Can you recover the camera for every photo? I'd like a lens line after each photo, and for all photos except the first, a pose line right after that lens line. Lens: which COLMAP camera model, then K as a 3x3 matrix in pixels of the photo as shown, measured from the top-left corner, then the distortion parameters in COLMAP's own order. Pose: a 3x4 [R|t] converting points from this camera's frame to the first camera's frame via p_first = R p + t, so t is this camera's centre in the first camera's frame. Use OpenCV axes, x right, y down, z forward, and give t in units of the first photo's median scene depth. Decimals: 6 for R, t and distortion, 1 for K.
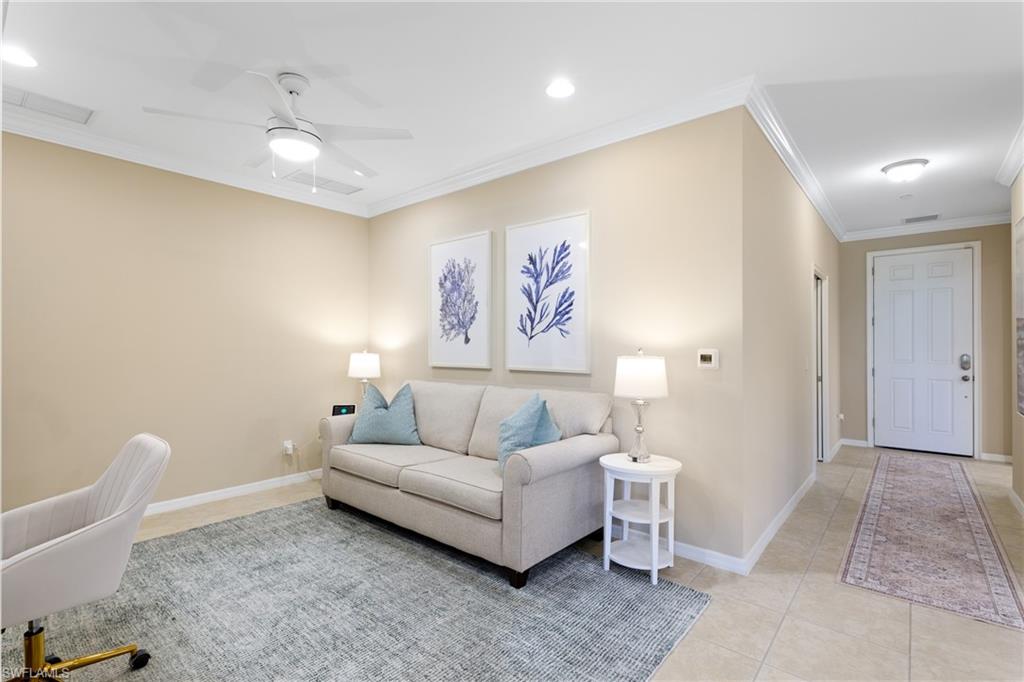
lens RADIAL K [[477.1, 0, 514.3], [0, 477.1, 346.7], [0, 0, 1]] dist [-0.004028, -0.000119]
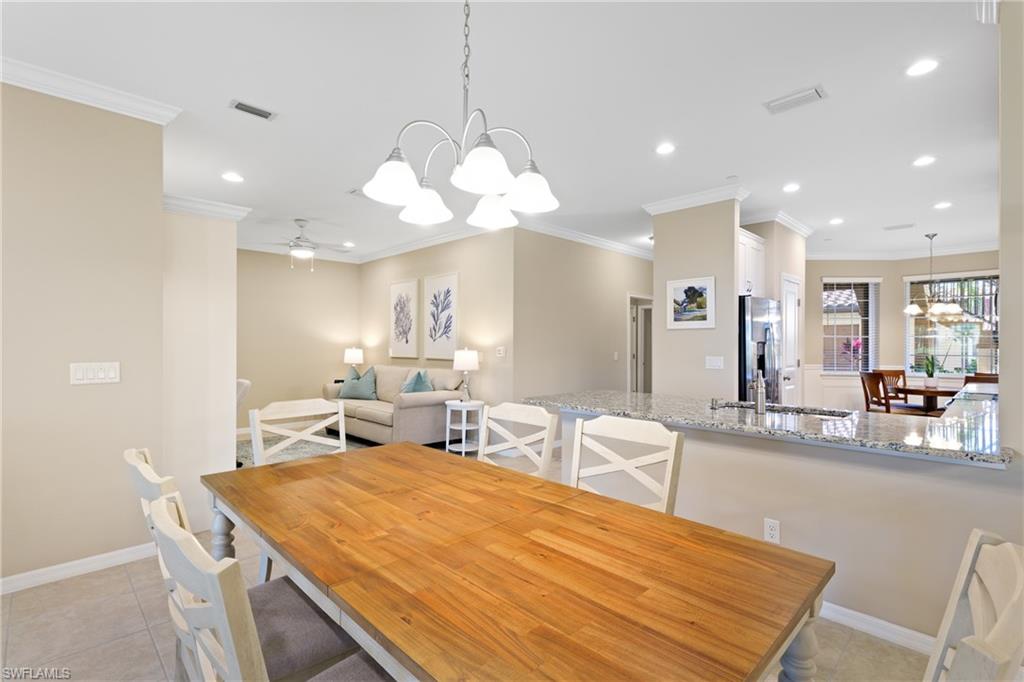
lens RADIAL K [[479.9, 0, 510.1], [0, 479.9, 338.4], [0, 0, 1]] dist [0.000678, 0.000020]
pose [[0.995208, -0.002026, -0.097764, 0.490214], [0.001206, 0.999964, -0.008444, -0.010676], [0.097778, 0.008286, 0.995174, -0.764747]]
